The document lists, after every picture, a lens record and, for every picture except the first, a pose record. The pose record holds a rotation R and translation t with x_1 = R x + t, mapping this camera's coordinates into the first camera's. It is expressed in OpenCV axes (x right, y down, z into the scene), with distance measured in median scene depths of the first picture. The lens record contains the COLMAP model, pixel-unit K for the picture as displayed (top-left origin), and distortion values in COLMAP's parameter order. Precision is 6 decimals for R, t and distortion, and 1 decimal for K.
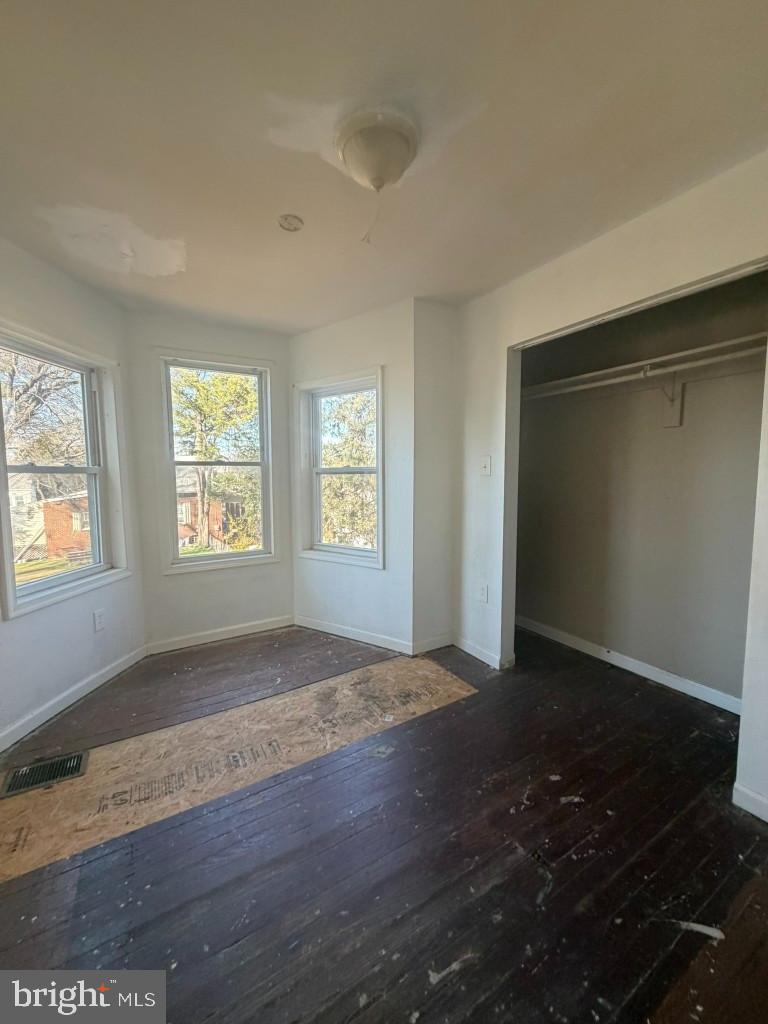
lens RADIAL K [[408.2, 0, 386.7], [0, 408.2, 511.2], [0, 0, 1]] dist [0.002359, 0.001137]
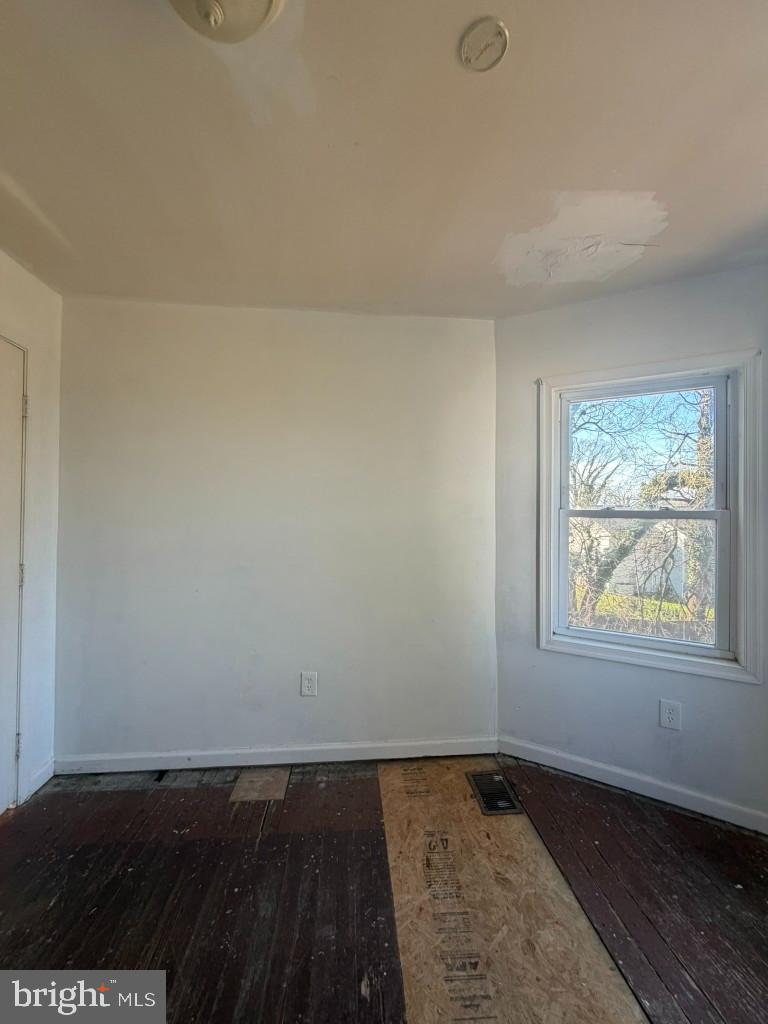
lens RADIAL K [[408.2, 0, 382.2], [0, 408.2, 510.8], [0, 0, 1]] dist [0.002359, 0.001137]
pose [[-0.442764, -0.006948, -0.896611, 0.258322], [-0.088051, 0.995474, 0.035768, -0.108370], [0.892304, 0.094785, -0.441372, 1.053530]]
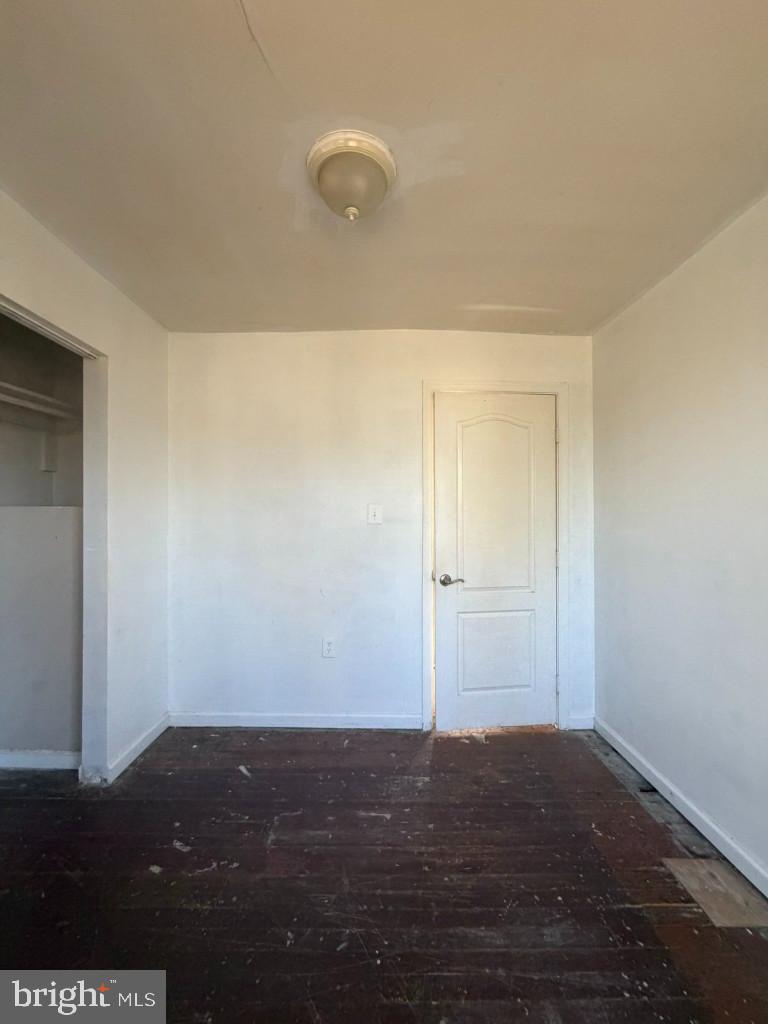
lens RADIAL K [[408.2, 0, 384.7], [0, 408.2, 509.9], [0, 0, 1]] dist [0.002359, 0.001137]
pose [[-0.871402, 0.007206, 0.490518, -0.378193], [0.044404, 0.996946, 0.064237, -0.113858], [-0.488557, 0.077757, -0.869061, 1.274860]]
